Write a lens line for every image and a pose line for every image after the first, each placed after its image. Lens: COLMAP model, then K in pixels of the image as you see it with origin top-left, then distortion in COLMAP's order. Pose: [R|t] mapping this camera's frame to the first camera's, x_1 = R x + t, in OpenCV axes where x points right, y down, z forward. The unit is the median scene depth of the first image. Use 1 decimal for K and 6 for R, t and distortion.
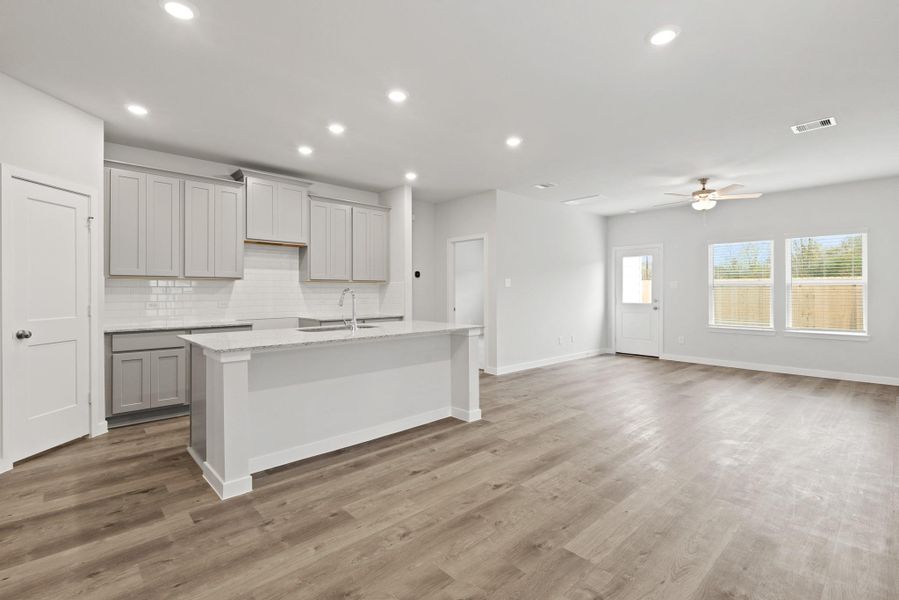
lens RADIAL K [[413.6, 0, 453.3], [0, 413.6, 291.9], [0, 0, 1]] dist [0.021197, -0.011511]
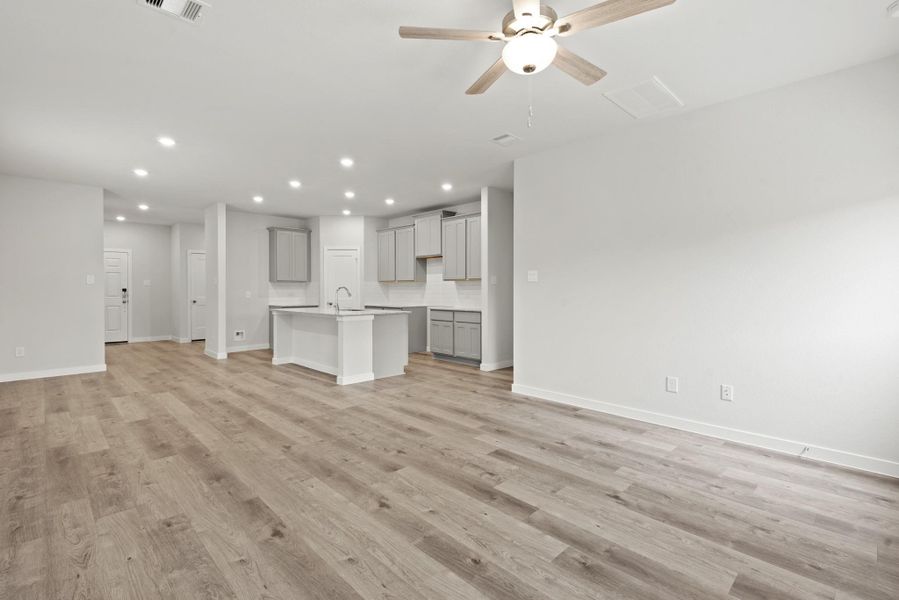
lens RADIAL K [[413.6, 0, 450.1], [0, 413.6, 292.8], [0, 0, 1]] dist [0.021197, -0.011511]
pose [[0.023207, 0.008289, -0.999696, 1.457721], [-0.001434, 0.999965, 0.008258, 0.003227], [0.999730, 0.001242, 0.023218, 1.380418]]
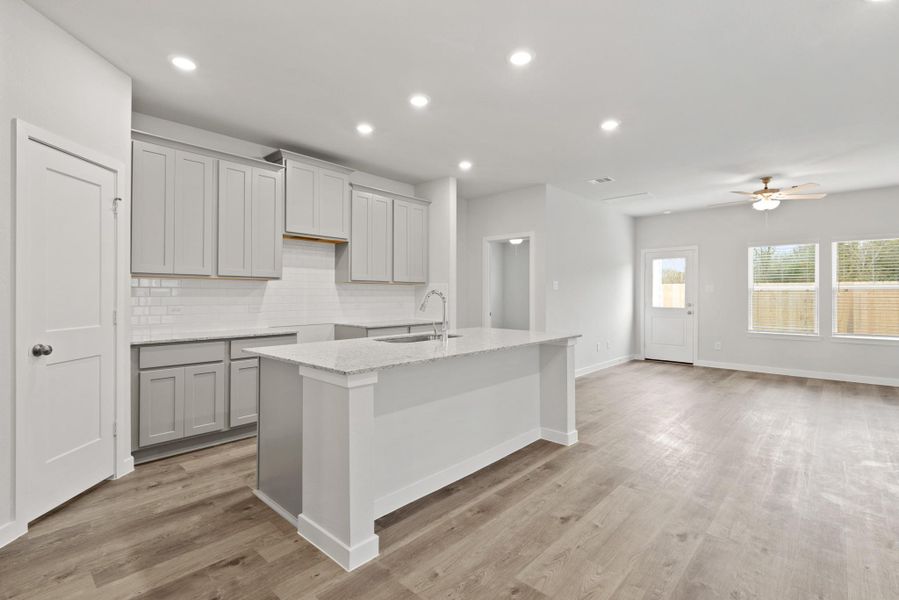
lens RADIAL K [[413.6, 0, 452.3], [0, 413.6, 295.3], [0, 0, 1]] dist [0.021197, -0.011511]
pose [[0.997028, 0.004077, 0.076930, -0.278221], [-0.004061, 0.999992, -0.000365, 0.001036], [-0.076930, 0.000051, 0.997036, 0.156229]]
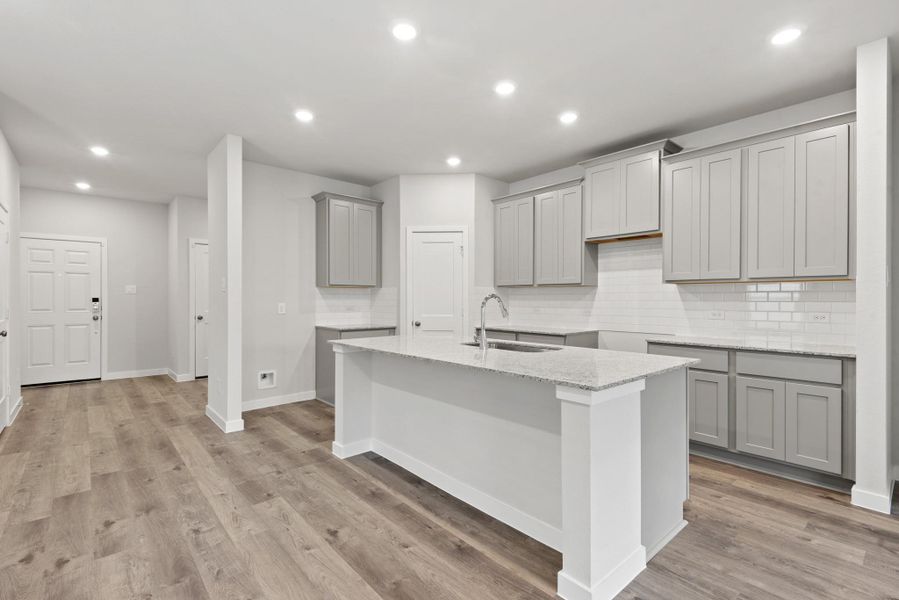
lens RADIAL K [[413.6, 0, 446.5], [0, 413.6, 296.8], [0, 0, 1]] dist [0.021197, -0.011511]
pose [[-0.035192, -0.002732, -0.999377, 0.503534], [-0.002688, 0.999993, -0.002639, -0.001765], [0.999377, 0.002594, -0.035199, 0.920641]]
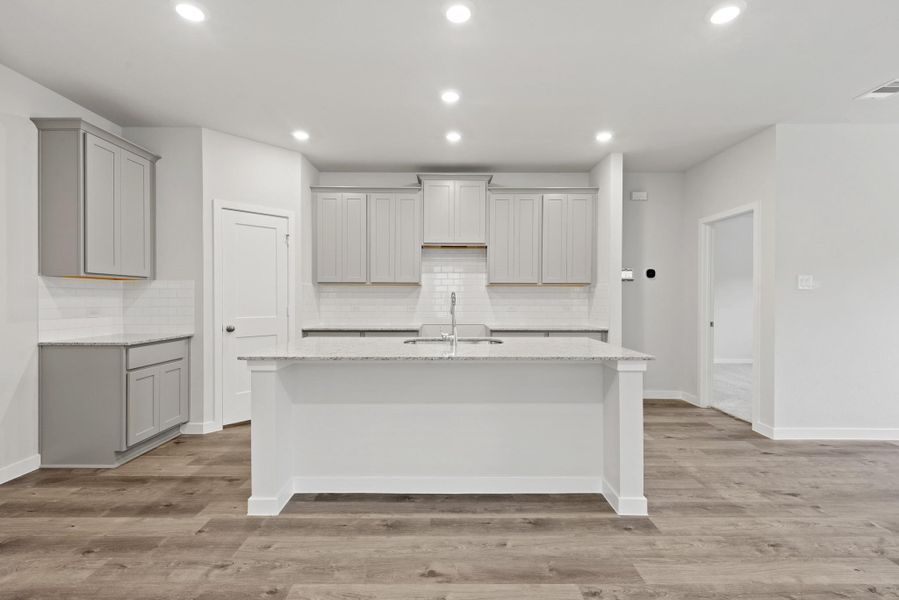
lens RADIAL K [[413.6, 0, 449.3], [0, 413.6, 299.1], [0, 0, 1]] dist [0.021197, -0.011511]
pose [[0.732038, 0.005303, -0.681243, 0.275802], [-0.004297, 0.999986, 0.003166, 0.002265], [0.681250, 0.000609, 0.732051, 0.403233]]
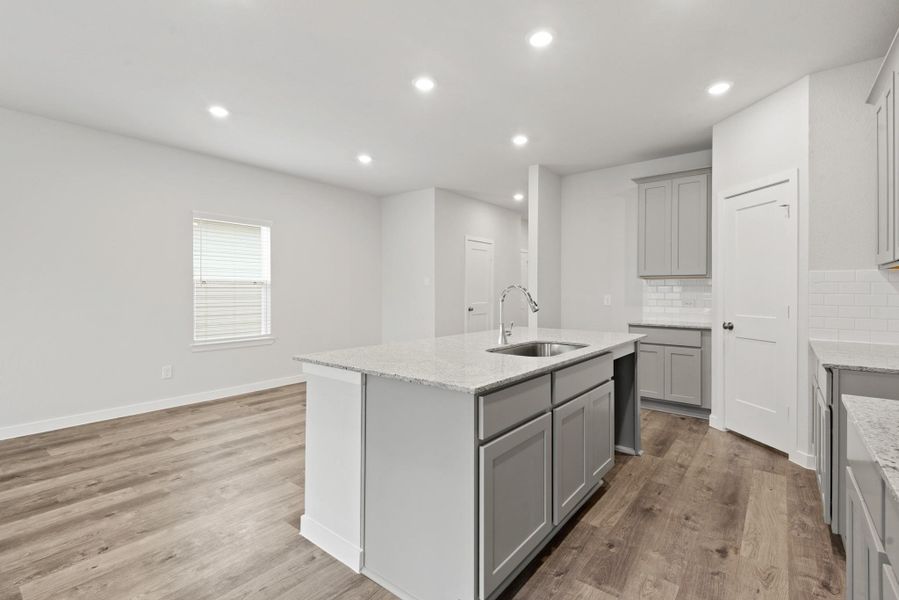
lens RADIAL K [[413.6, 0, 450.2], [0, 413.6, 295.2], [0, 0, 1]] dist [0.021197, -0.011511]
pose [[-0.990132, 0.001121, -0.140134, -0.048303], [-0.000655, 0.999920, 0.012628, -0.001665], [0.140137, 0.012595, -0.990052, 1.629655]]
